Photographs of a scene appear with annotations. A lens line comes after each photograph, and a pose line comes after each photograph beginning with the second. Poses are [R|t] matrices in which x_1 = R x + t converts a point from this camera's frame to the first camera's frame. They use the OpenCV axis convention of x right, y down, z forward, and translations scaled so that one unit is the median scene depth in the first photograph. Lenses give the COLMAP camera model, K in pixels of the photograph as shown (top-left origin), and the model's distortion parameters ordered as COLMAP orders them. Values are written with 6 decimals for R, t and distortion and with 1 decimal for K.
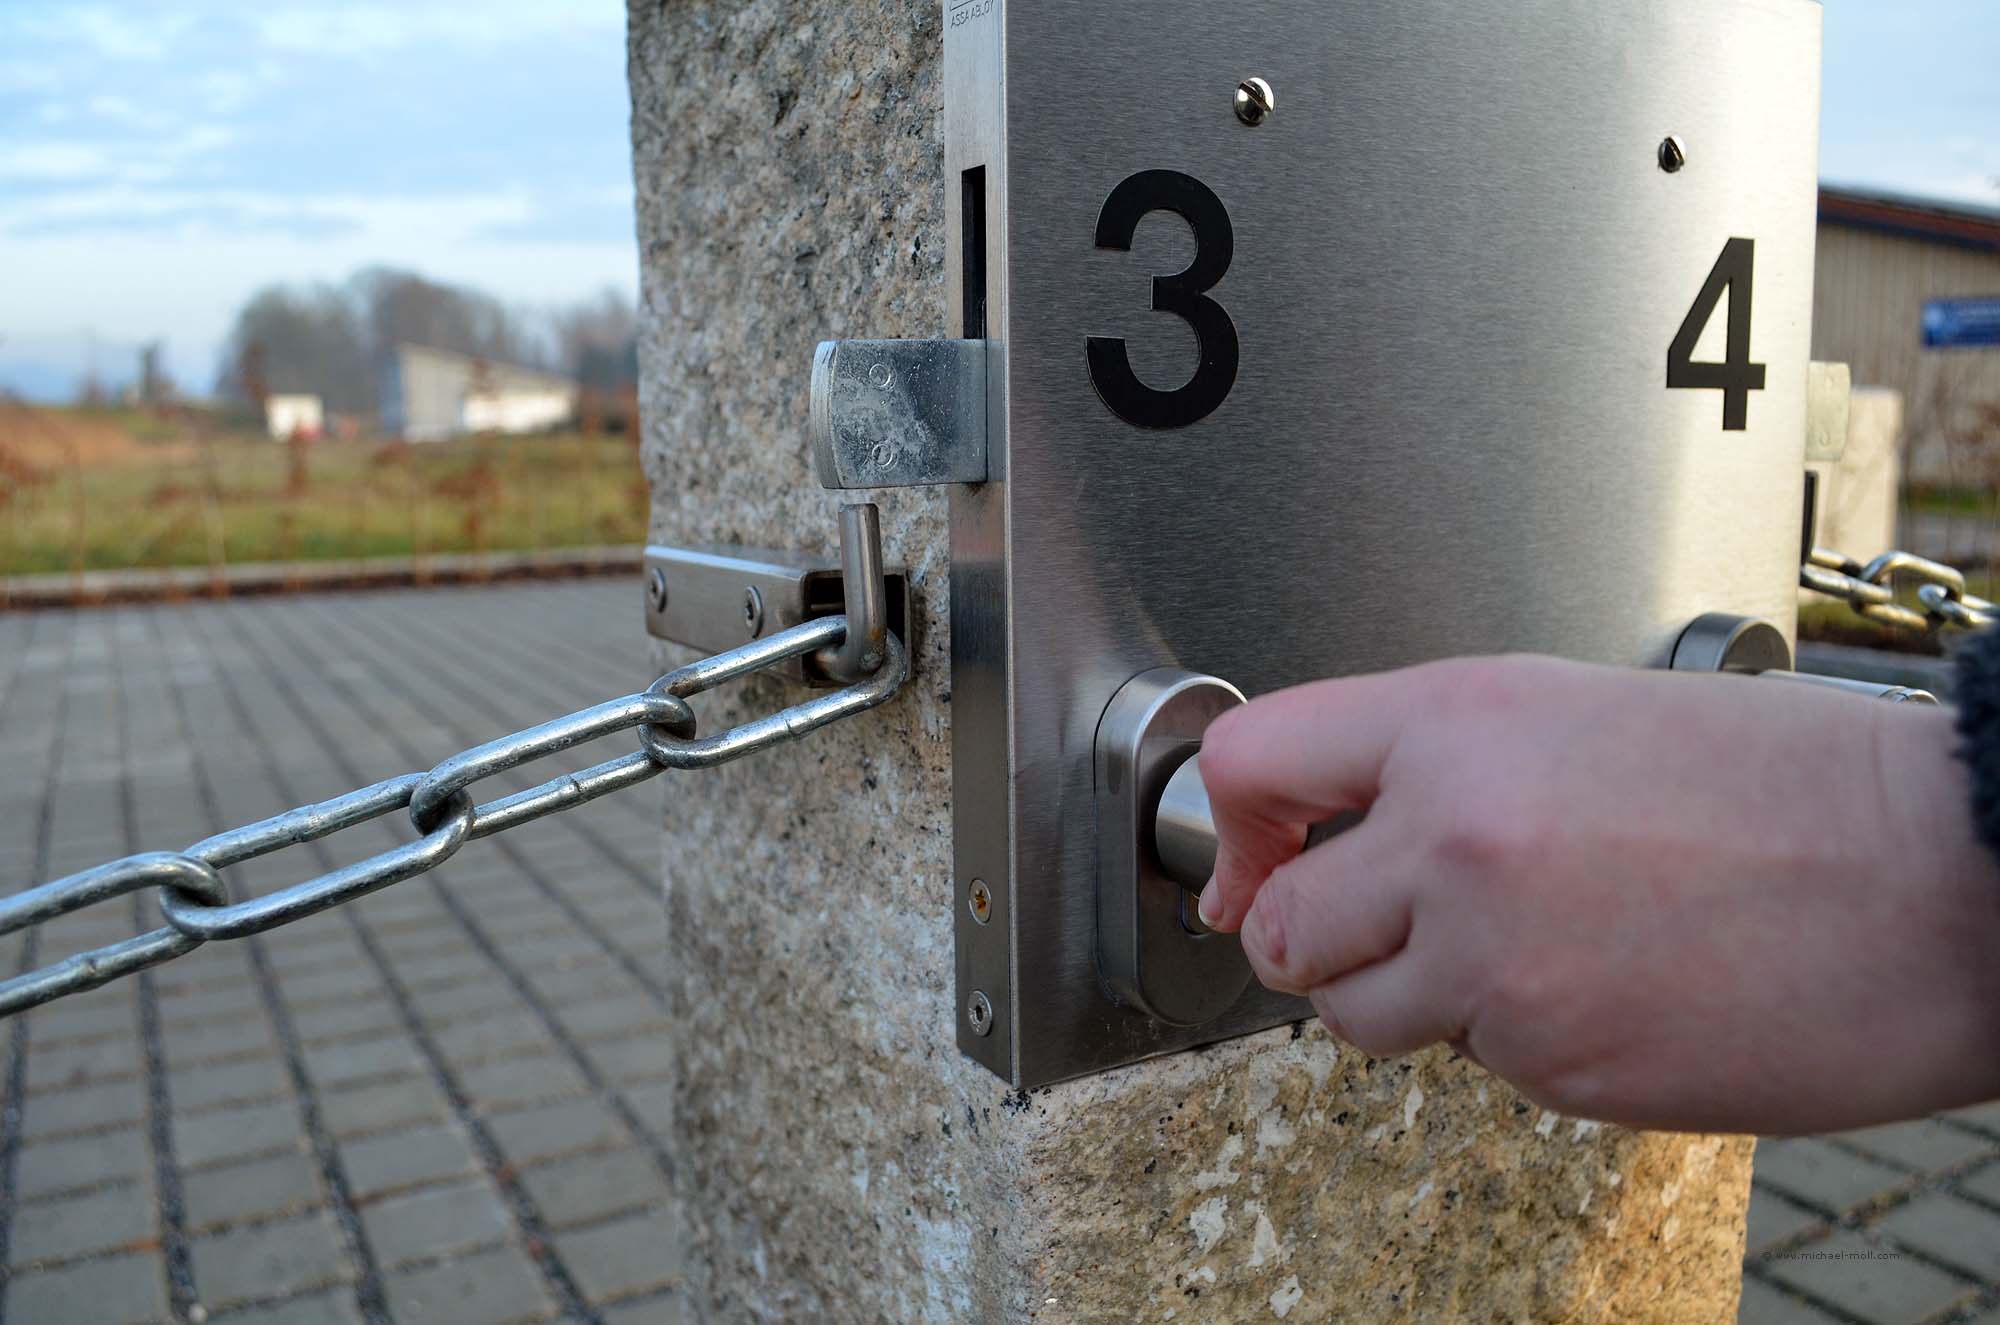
lens RADIAL K [[1576.8, 0, 998.3], [0, 1576.8, 718.3], [0, 0, 1]] dist [-0.080111, 0.004289]
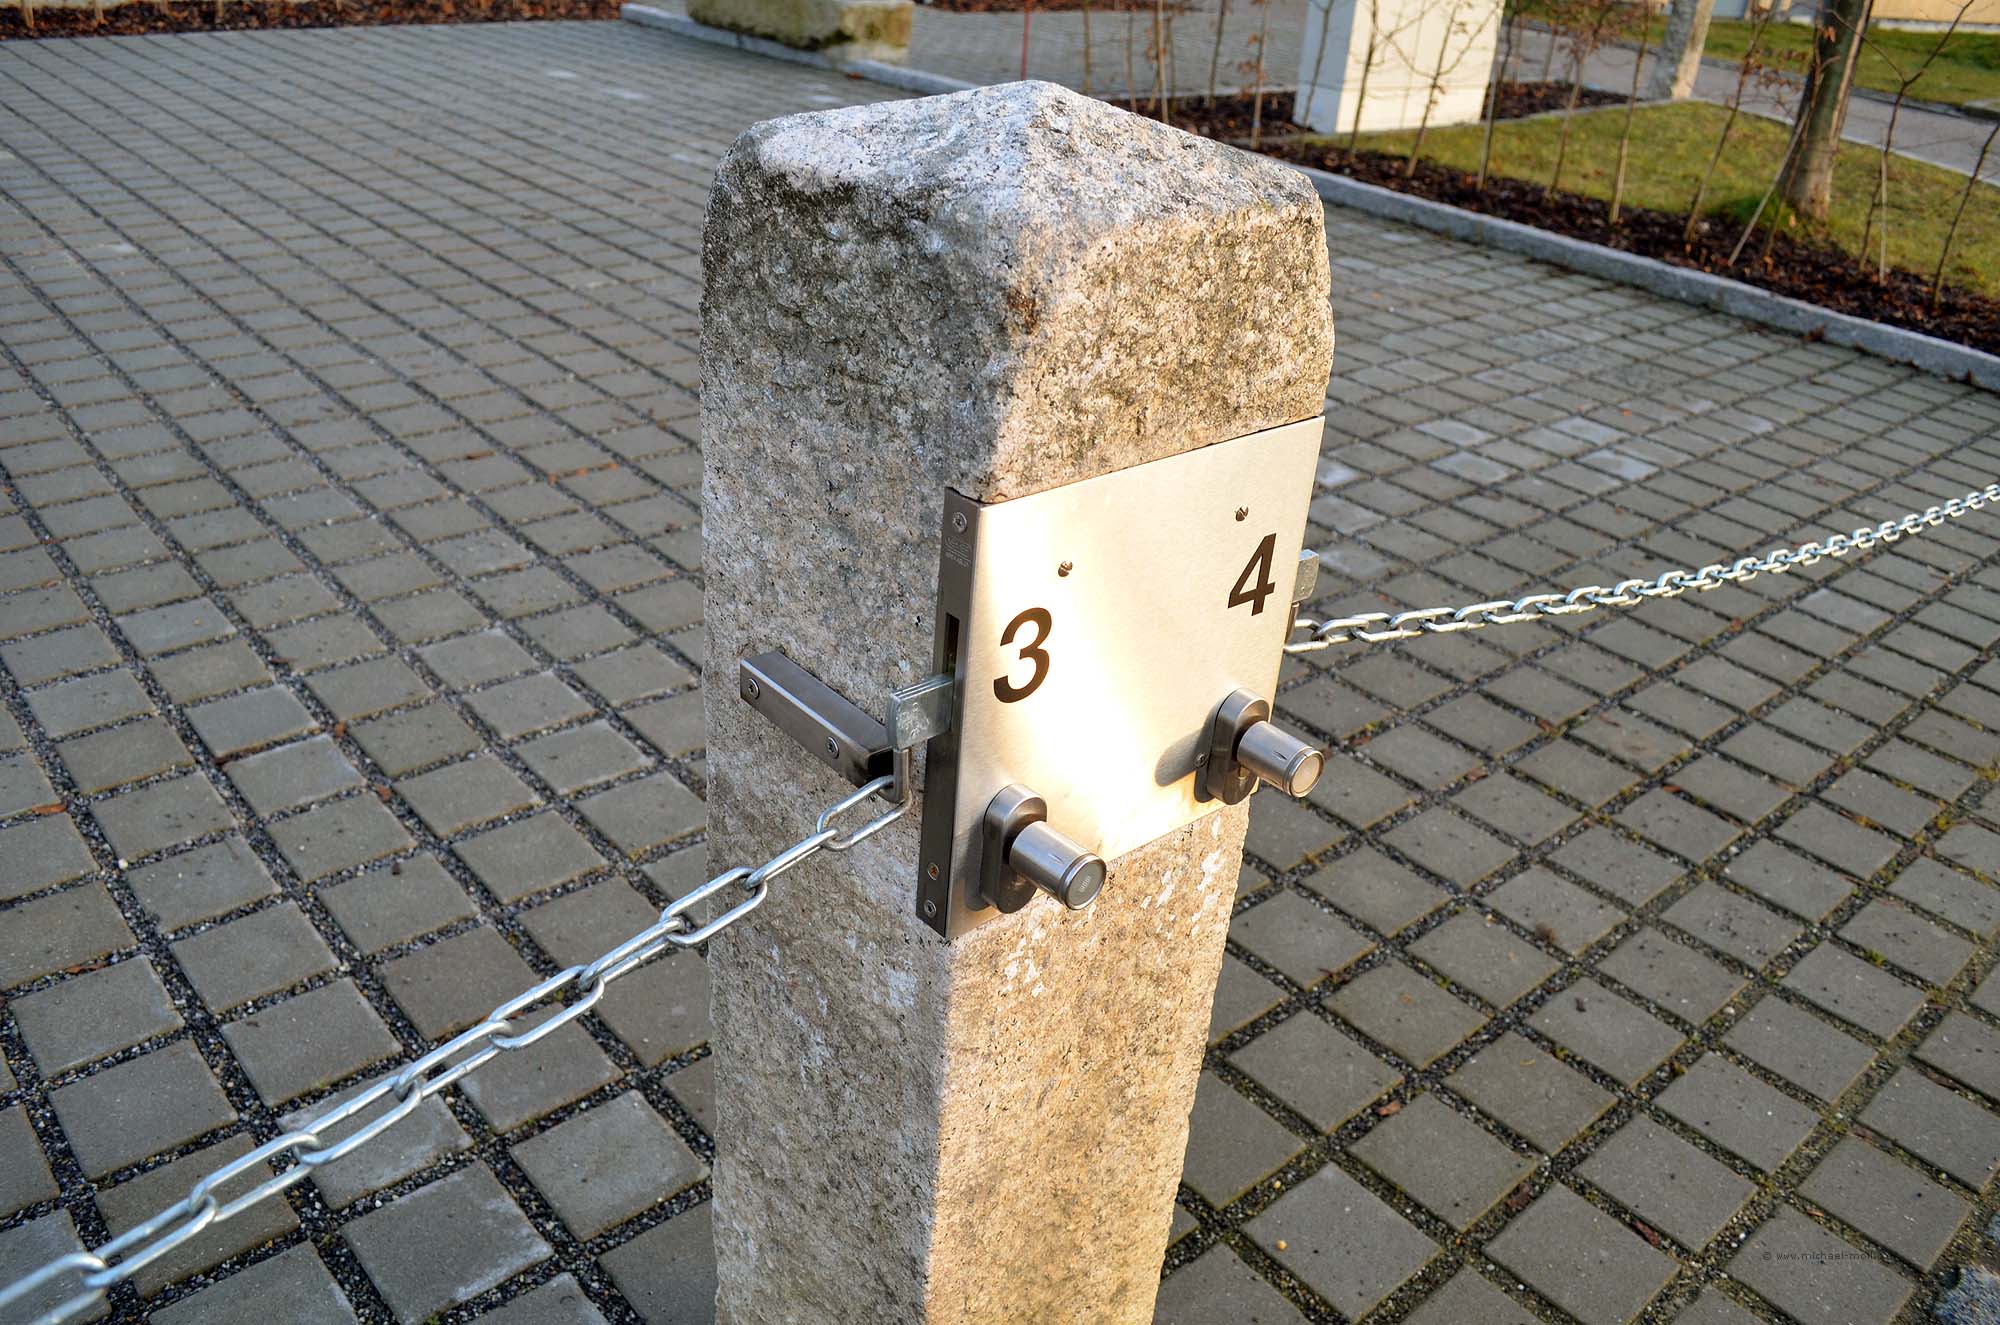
lens RADIAL K [[1358.3, 0, 998.8], [0, 1358.3, 772.5], [0, 0, 1]] dist [-0.077448, 0.000306]
pose [[0.975250, -0.031023, 0.218918, -0.317664], [-0.050357, 0.932921, 0.356542, -0.675078], [-0.215294, -0.358741, 0.908269, -0.770816]]
